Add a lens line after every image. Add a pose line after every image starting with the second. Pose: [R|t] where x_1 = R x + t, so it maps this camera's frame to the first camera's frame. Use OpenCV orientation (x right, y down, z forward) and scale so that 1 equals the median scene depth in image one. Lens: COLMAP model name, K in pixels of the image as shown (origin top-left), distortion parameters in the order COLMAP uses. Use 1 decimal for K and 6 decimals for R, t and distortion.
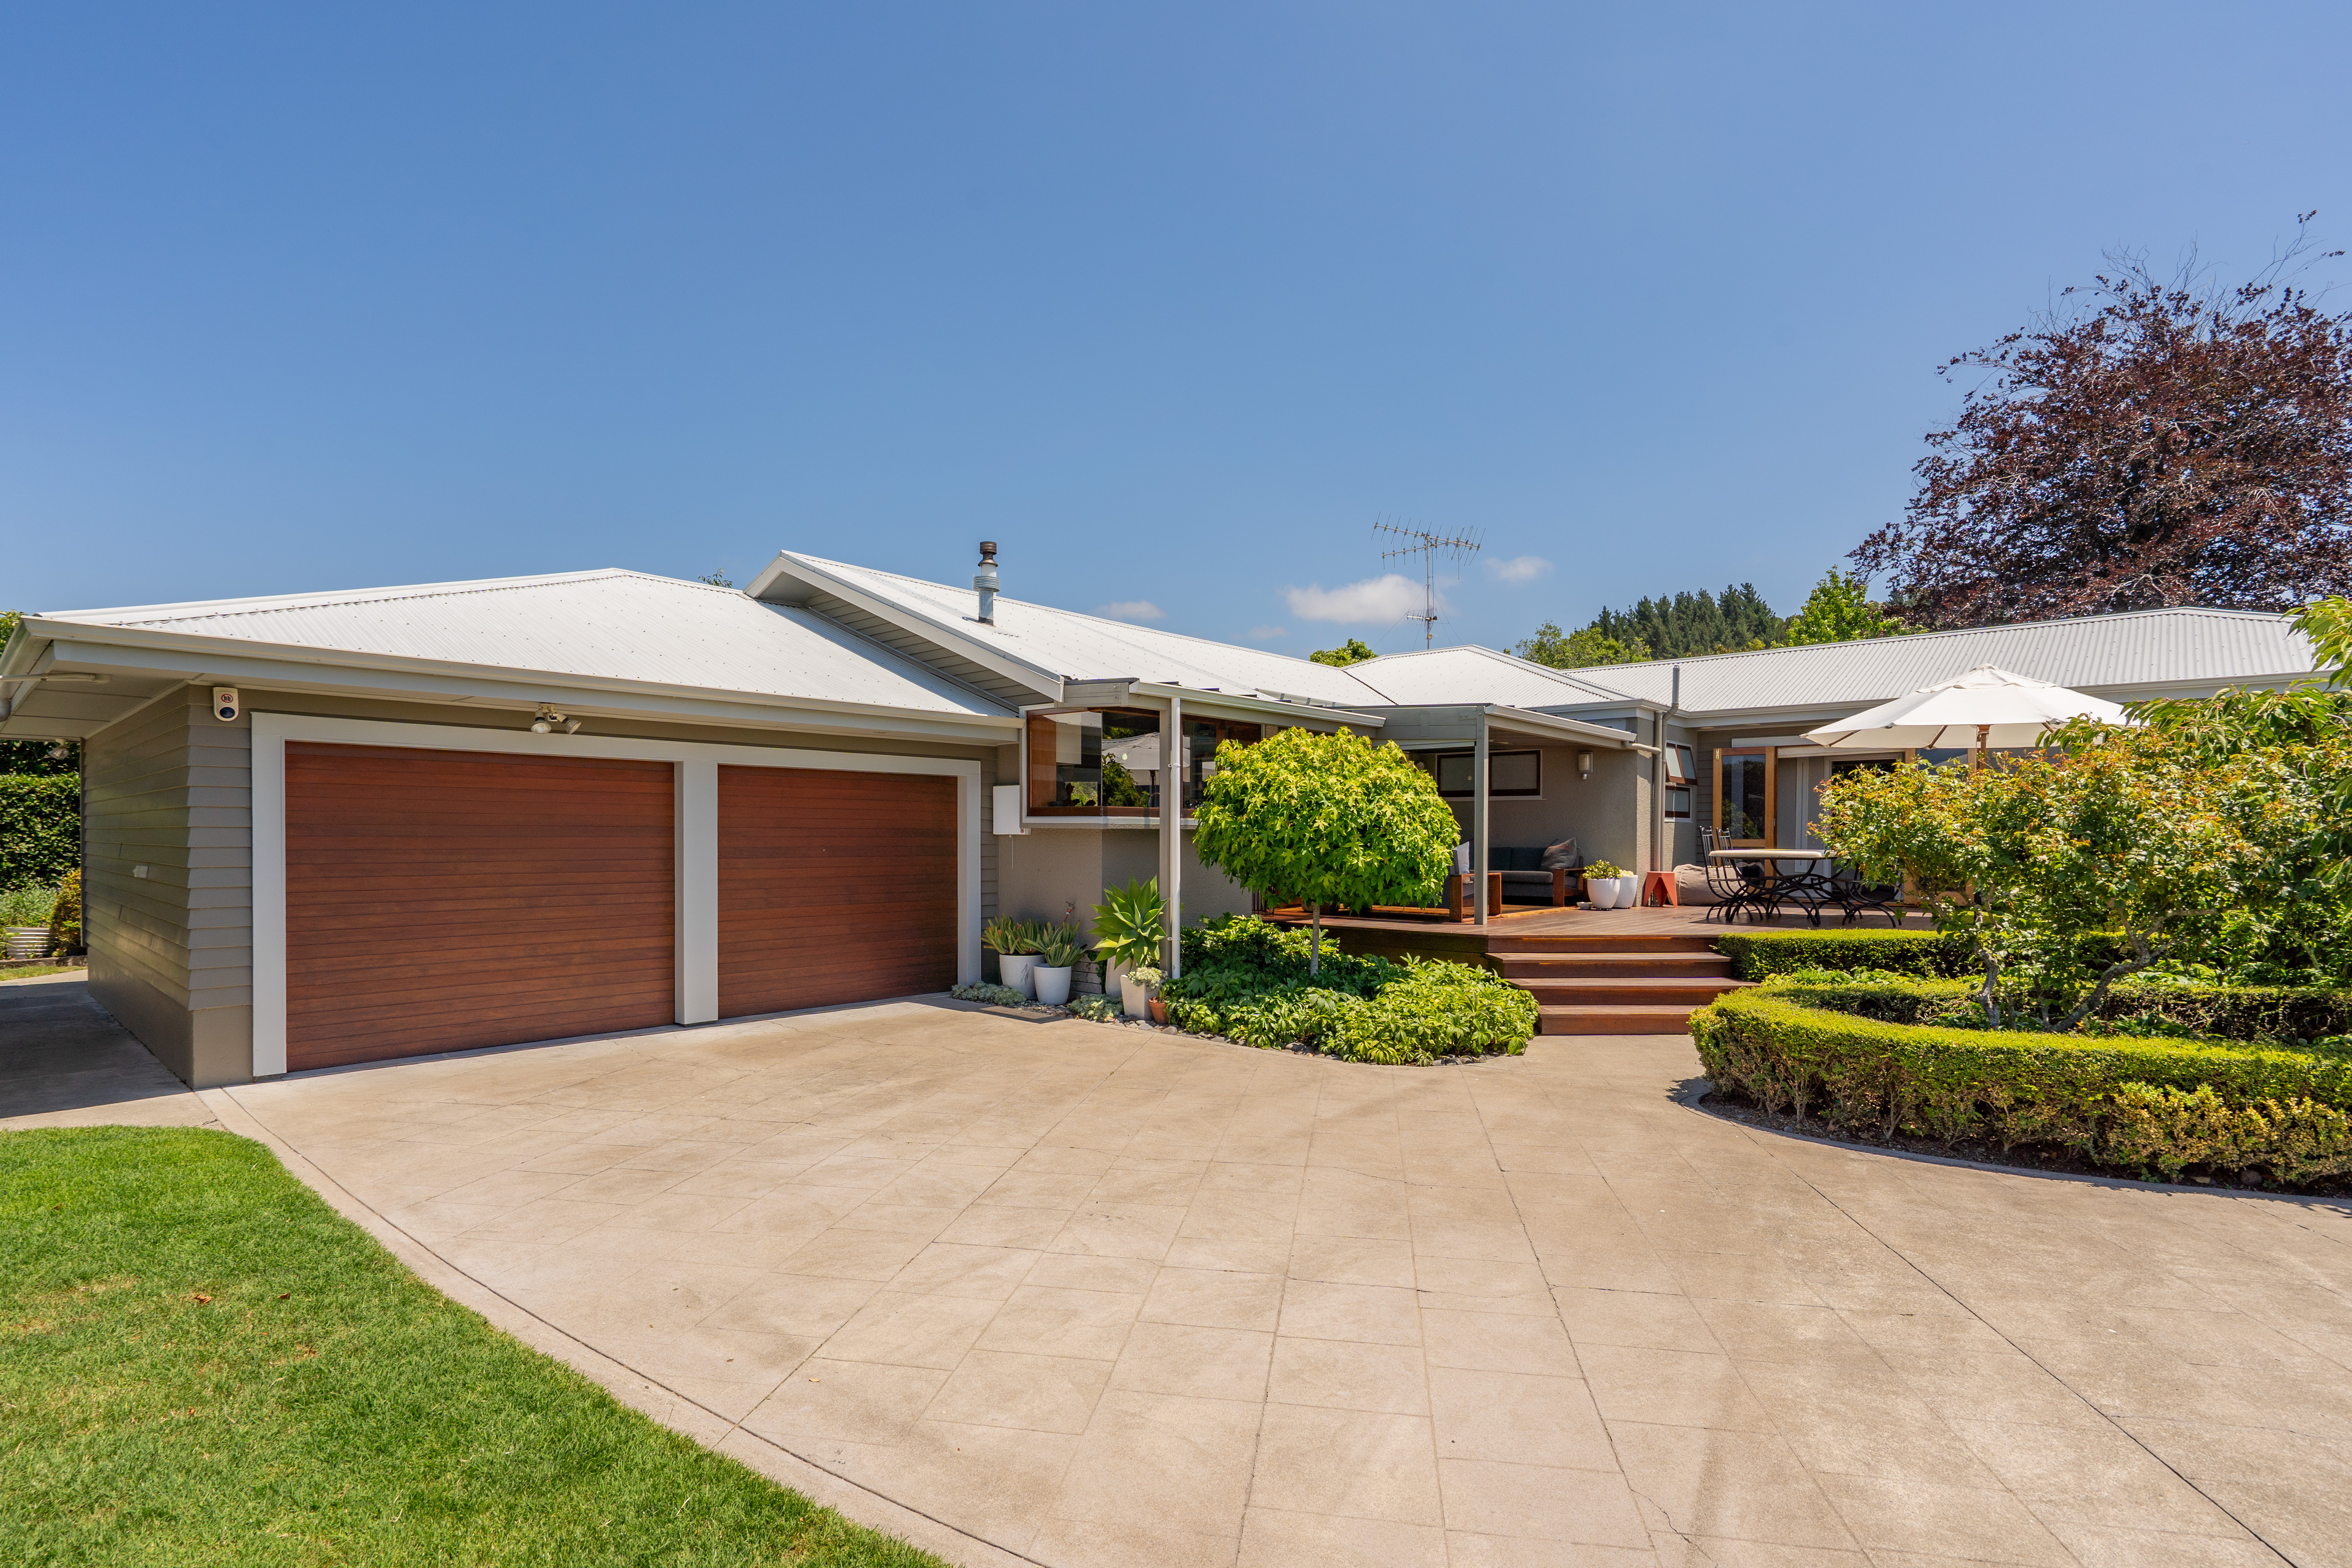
lens RADIAL K [[1116.3, 0, 1174.9], [0, 1116.3, 847.0], [0, 0, 1]] dist [0.001960, 0.000344]
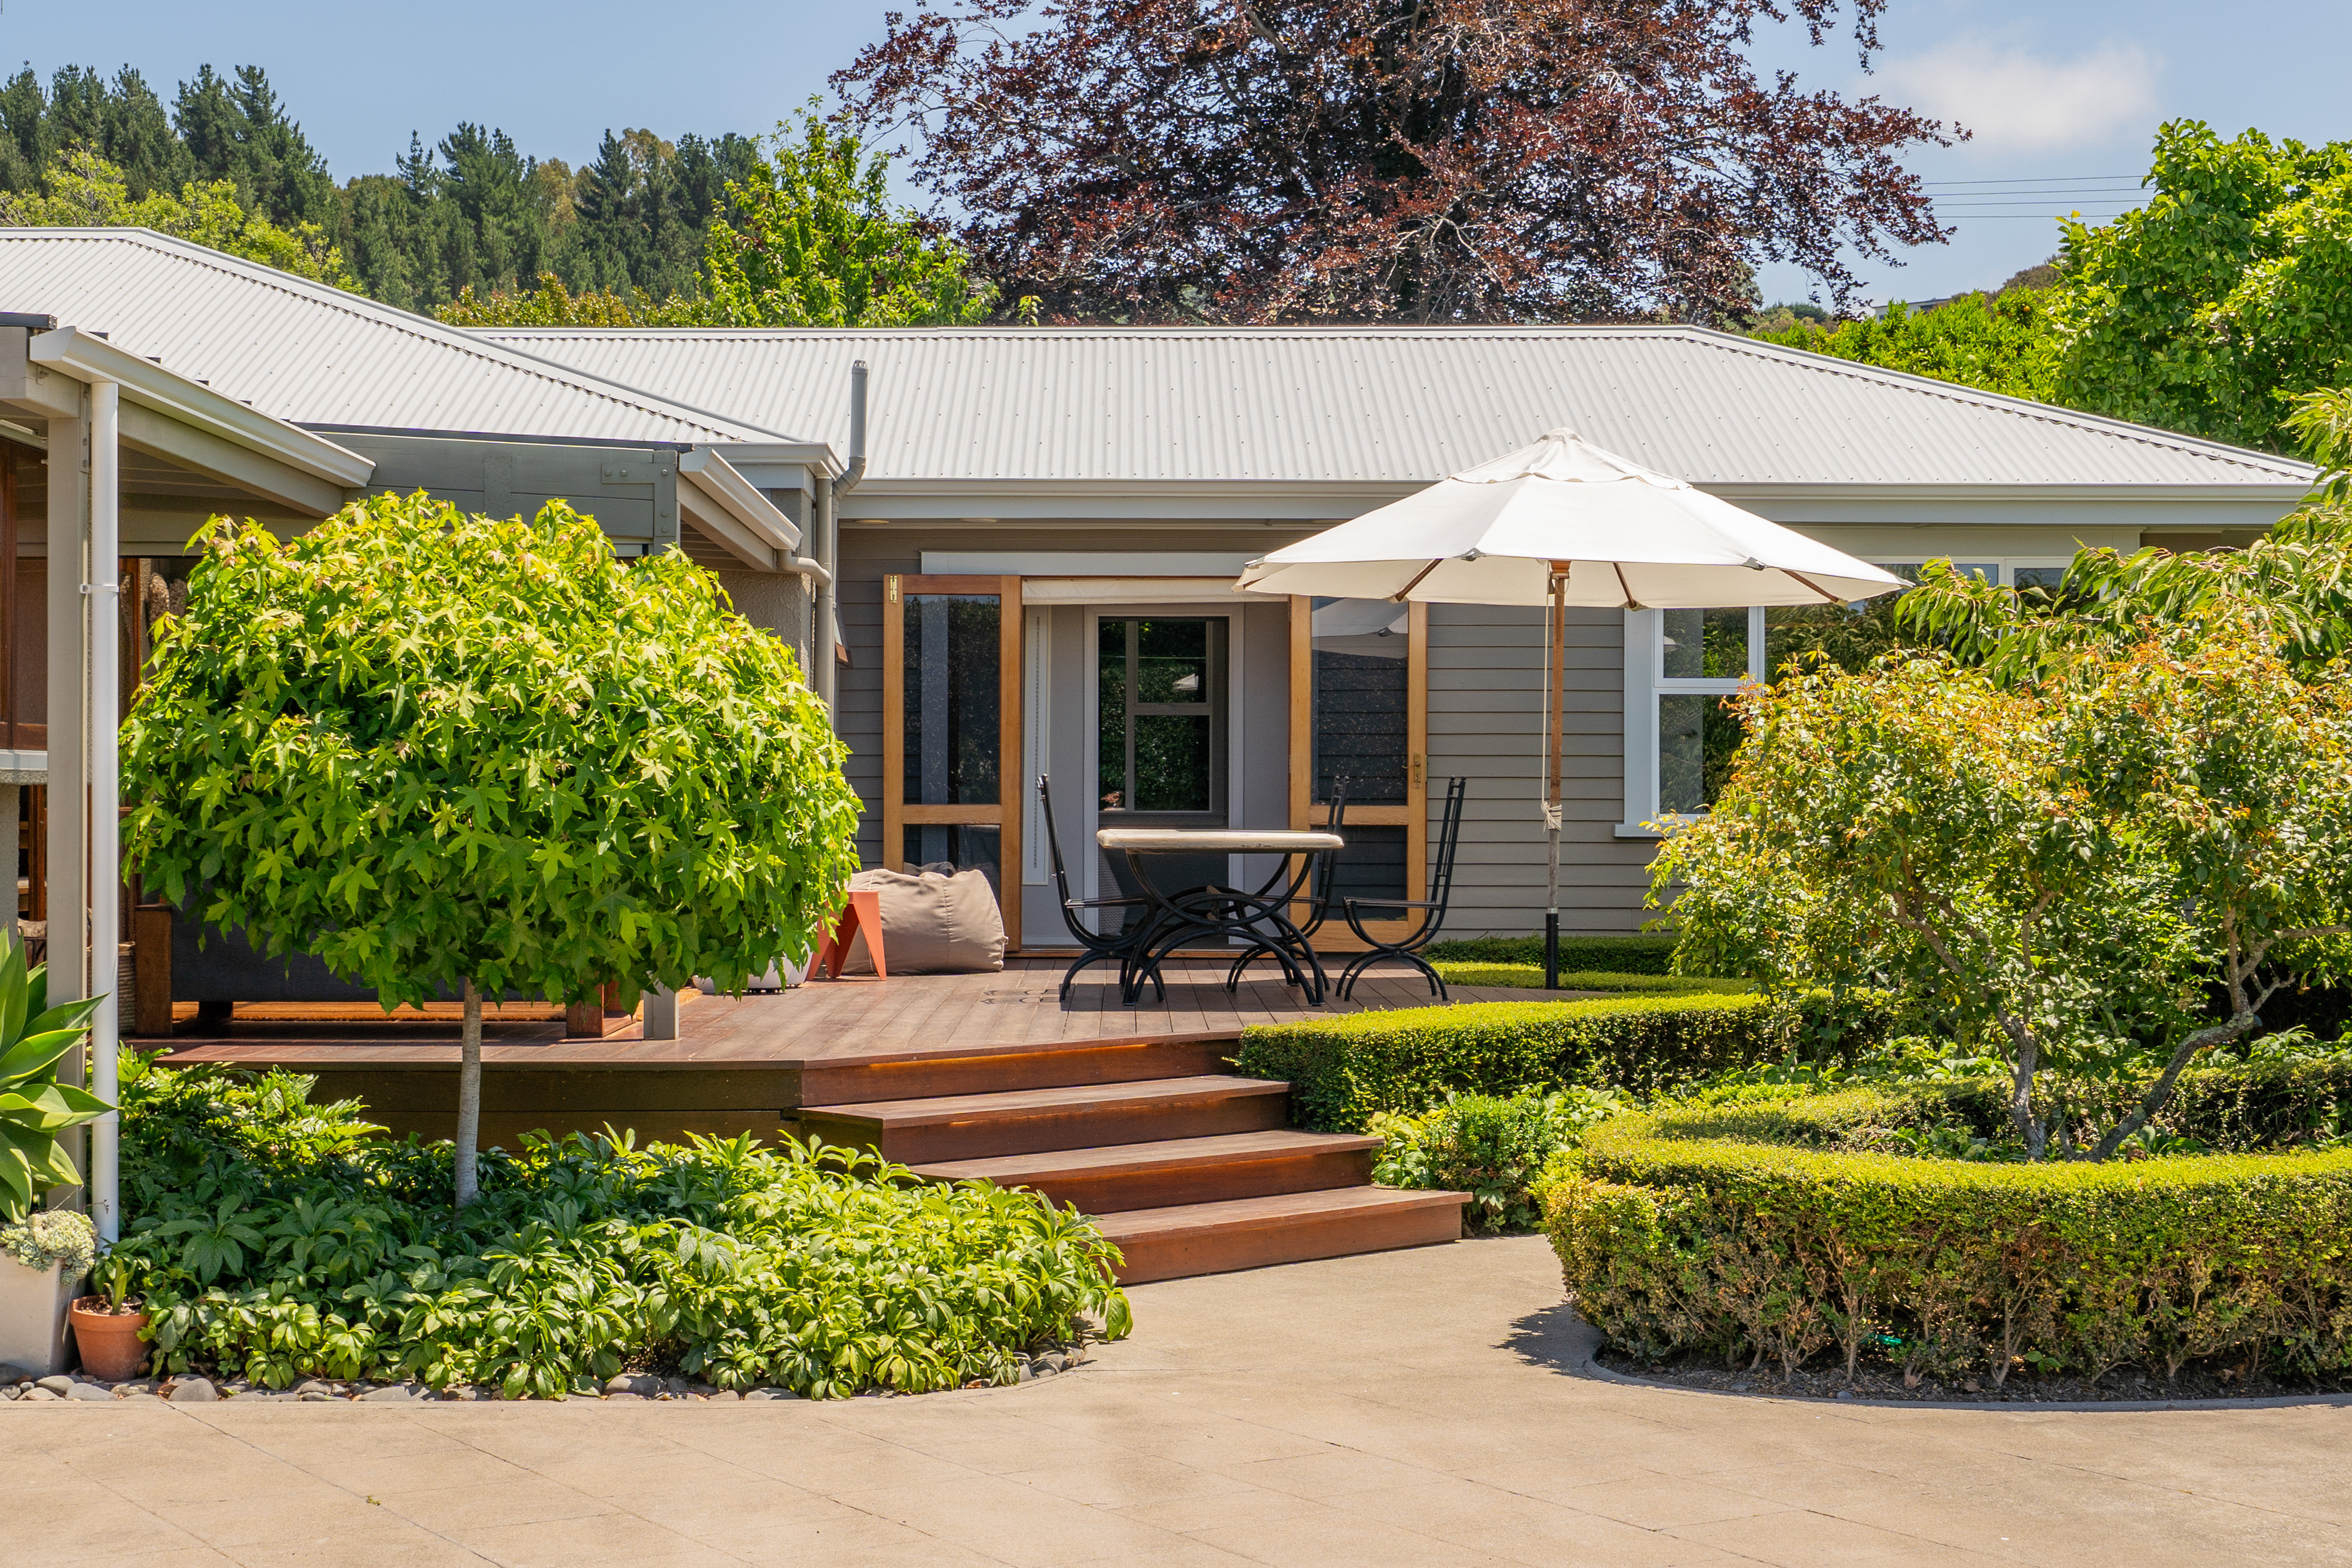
lens RADIAL K [[3494.2, 0, 1175.6], [0, 3494.2, 782.9], [0, 0, 1]] dist [0.001983, 0.000000]
pose [[0.744537, 0.000460, 0.667581, -0.488987], [0.008097, 0.999920, -0.009719, -0.003815], [-0.667533, 0.012641, 0.744473, 0.030703]]
